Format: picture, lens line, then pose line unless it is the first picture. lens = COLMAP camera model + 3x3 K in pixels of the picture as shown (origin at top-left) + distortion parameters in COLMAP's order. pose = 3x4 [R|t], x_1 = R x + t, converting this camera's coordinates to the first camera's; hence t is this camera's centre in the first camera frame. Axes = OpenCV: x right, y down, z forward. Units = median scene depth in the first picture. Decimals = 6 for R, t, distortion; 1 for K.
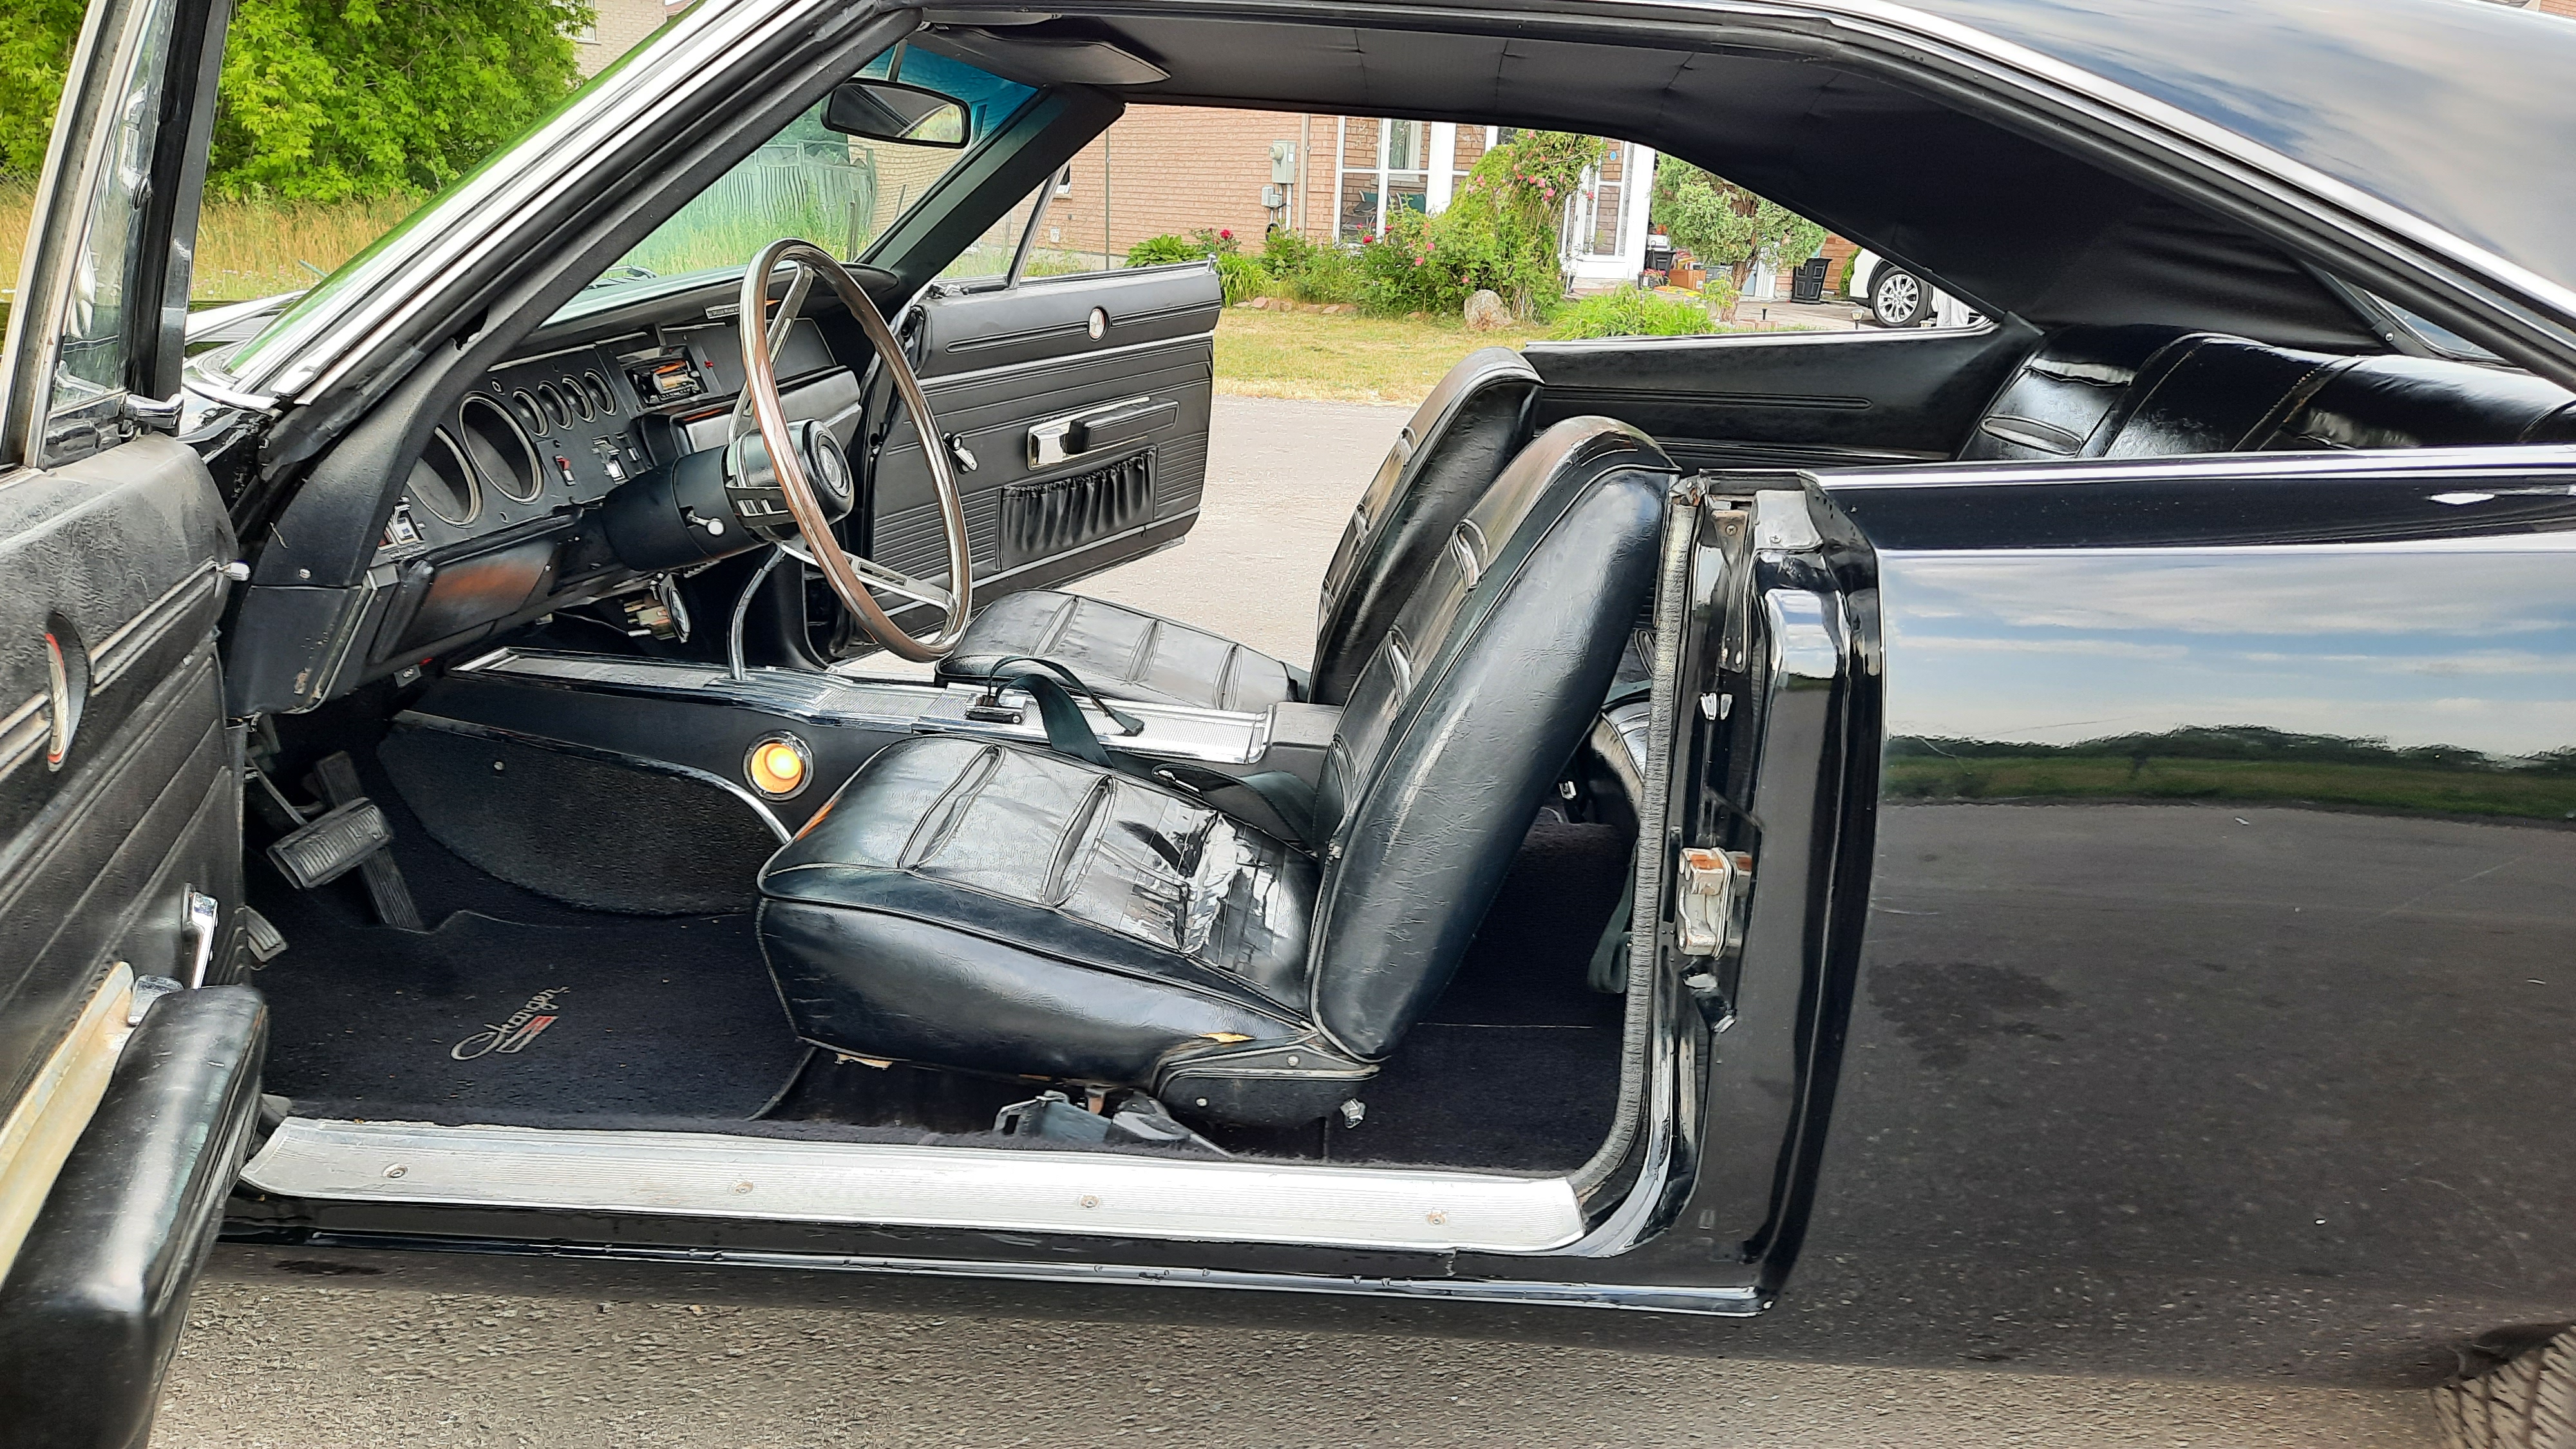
lens RADIAL K [[1897.7, 0, 1307.1], [0, 1897.7, 734.2], [0, 0, 1]] dist [0.068208, -0.088396]
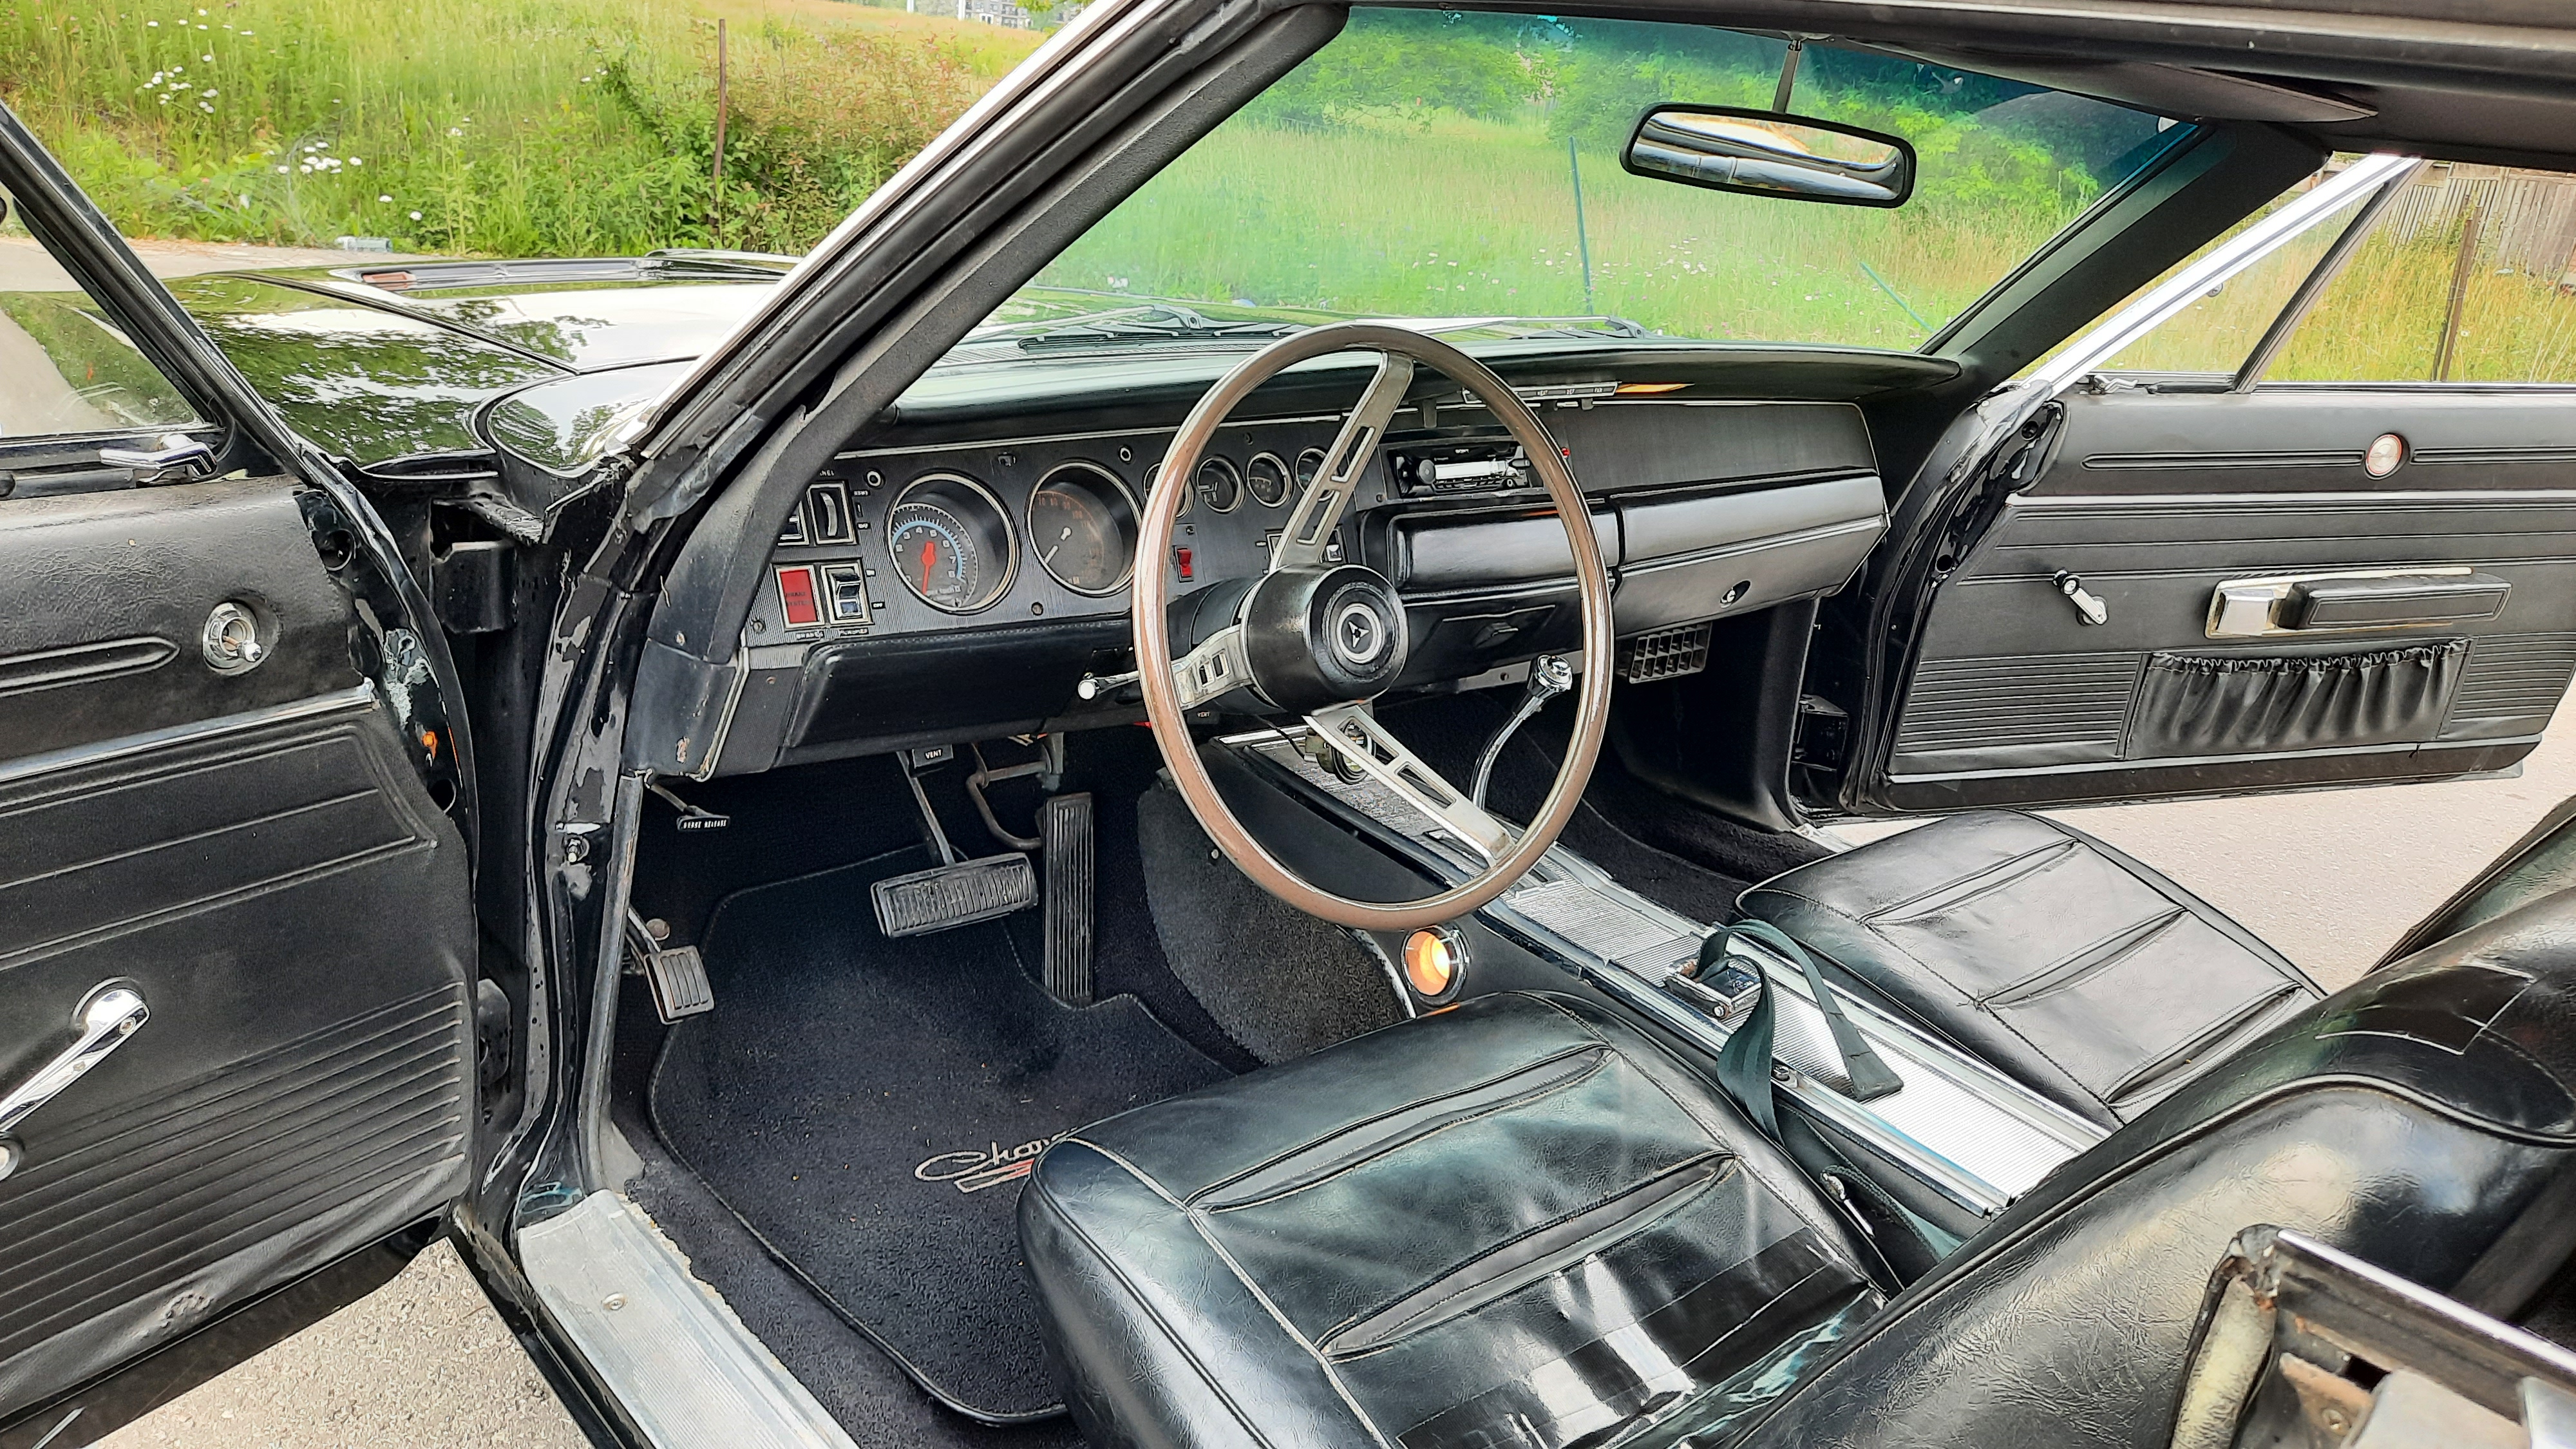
lens RADIAL K [[1897.7, 0, 1307.1], [0, 1897.7, 734.2], [0, 0, 1]] dist [0.068208, -0.088396]
pose [[0.686987, 0.256320, -0.679962, 0.201874], [-0.259162, 0.960614, 0.100277, -0.139217], [0.678884, 0.107331, 0.726358, 0.375099]]
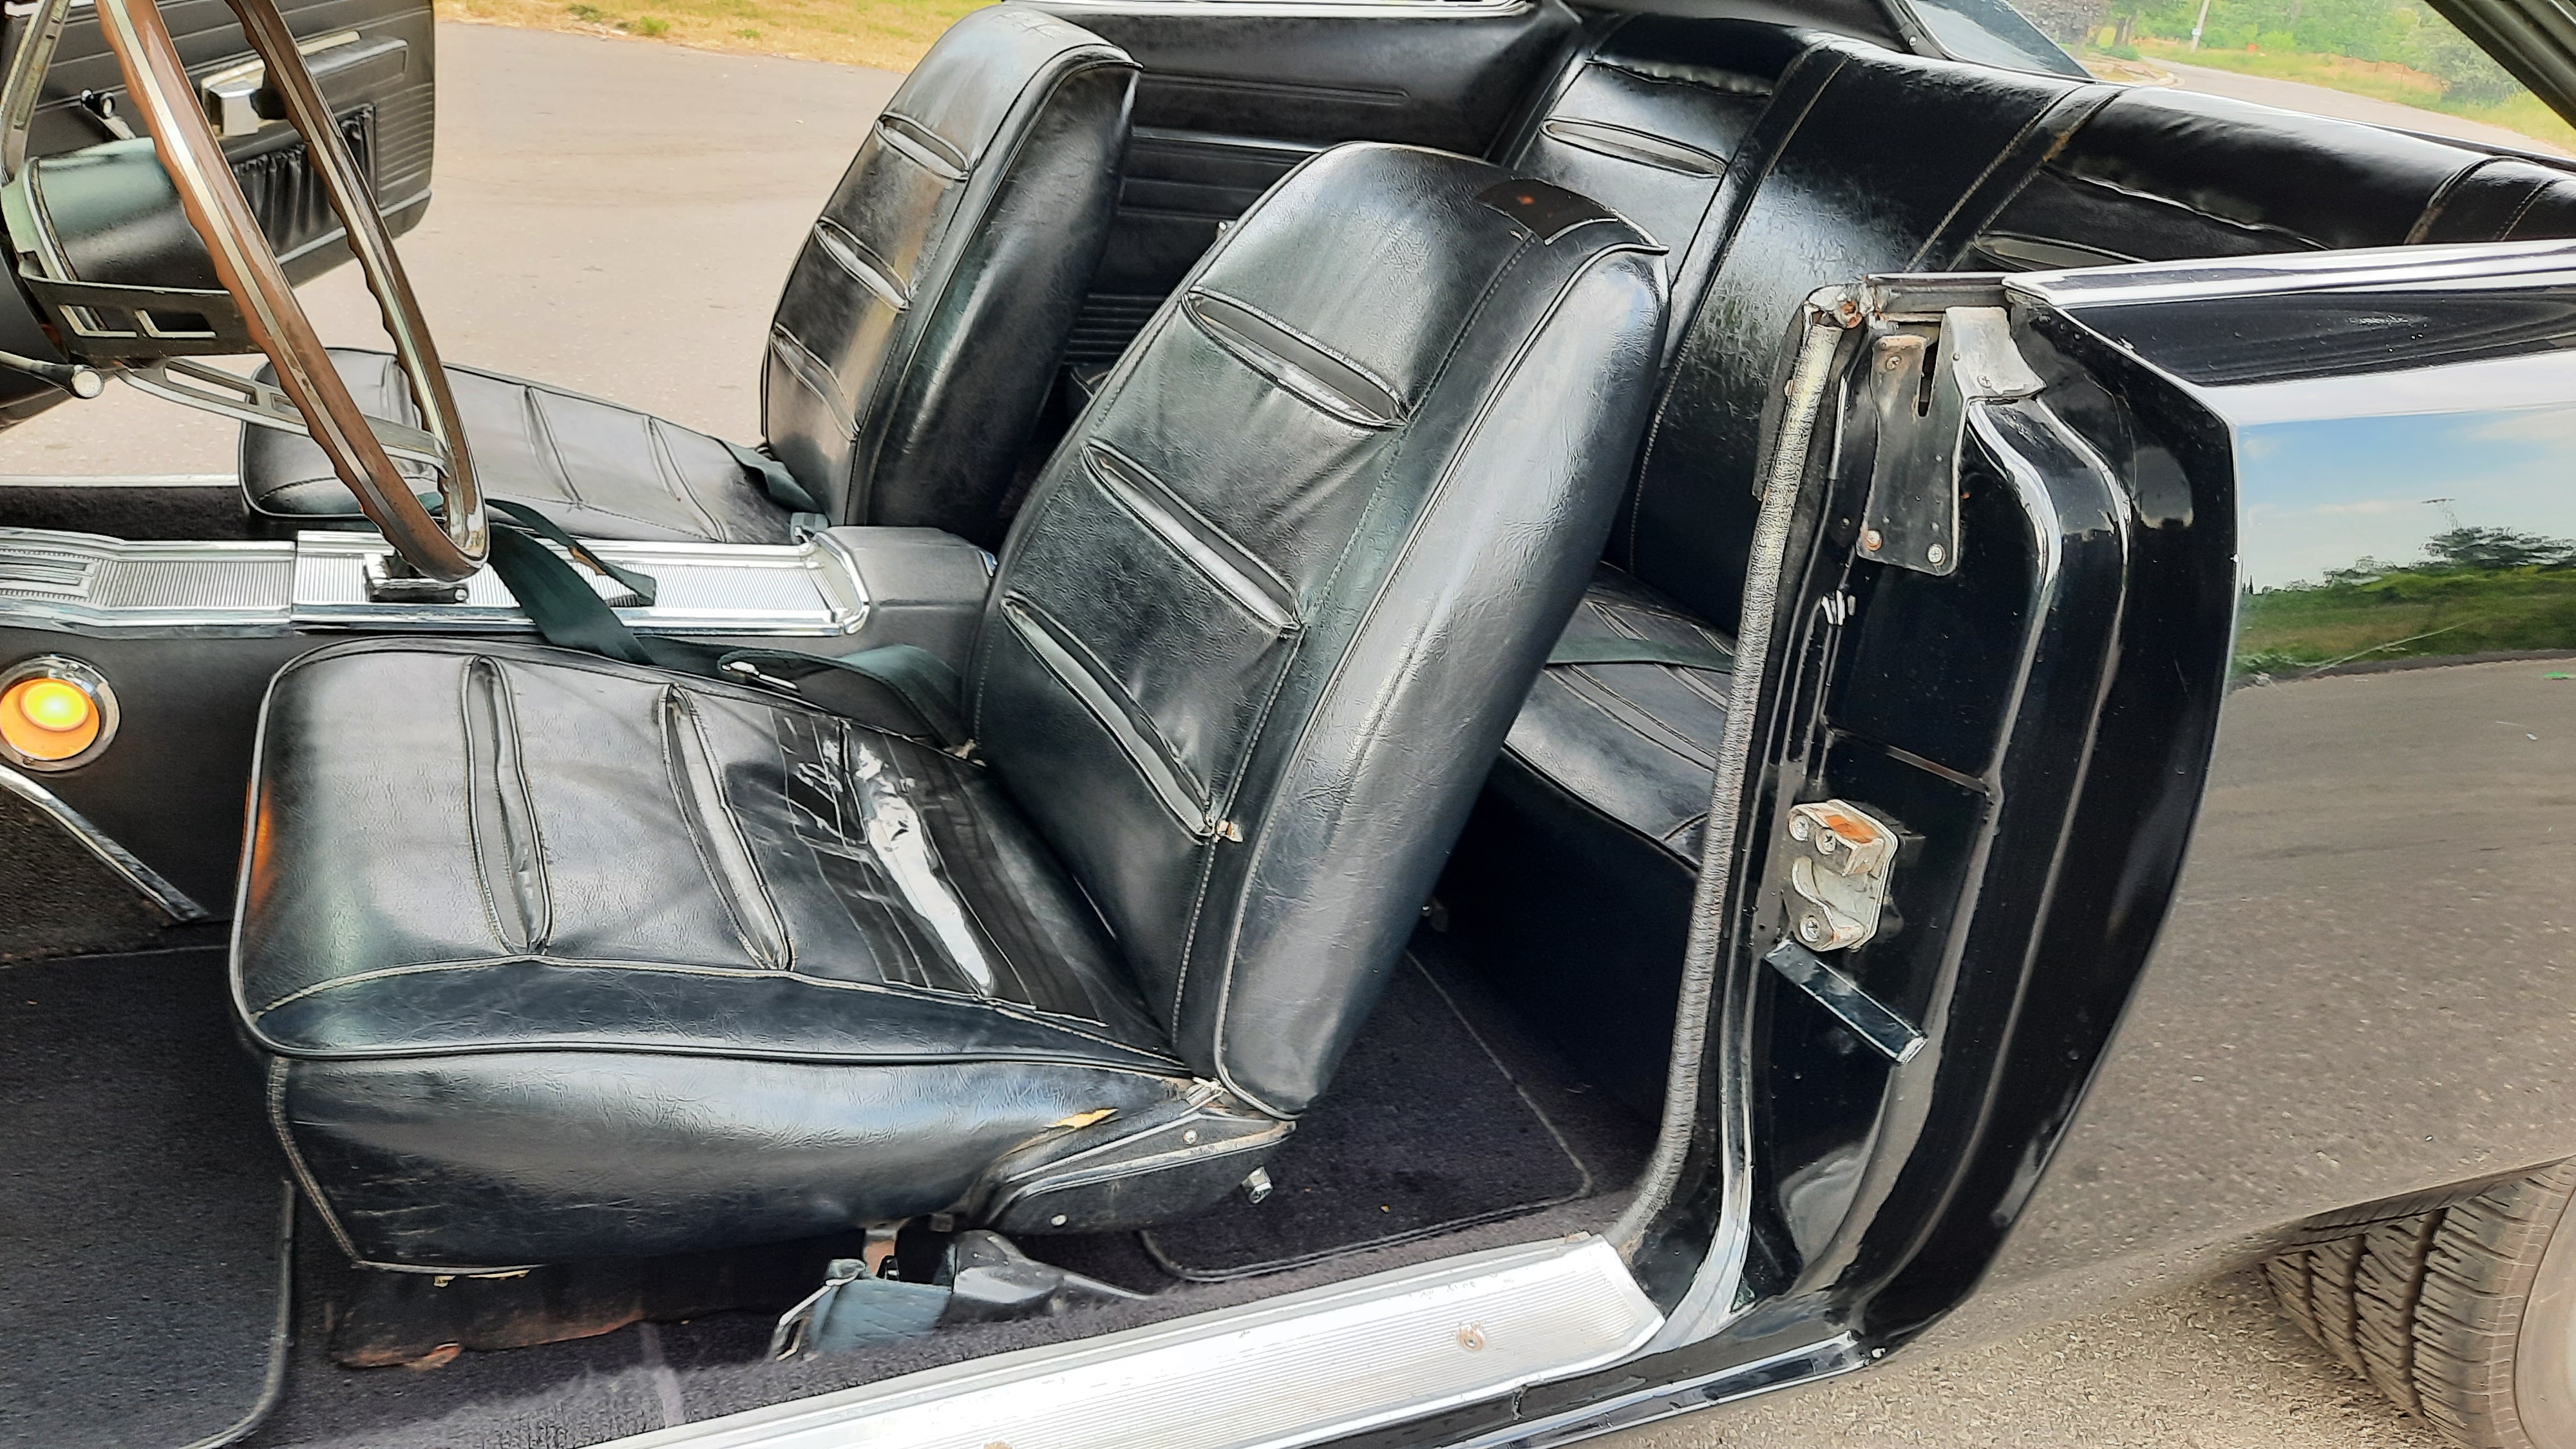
lens RADIAL K [[1897.7, 0, 1307.1], [0, 1897.7, 734.2], [0, 0, 1]] dist [0.068208, -0.088396]
pose [[0.893502, -0.120059, 0.432713, -0.187323], [0.039726, 0.980952, 0.190143, -0.074946], [-0.447299, -0.152703, 0.881252, 0.297507]]
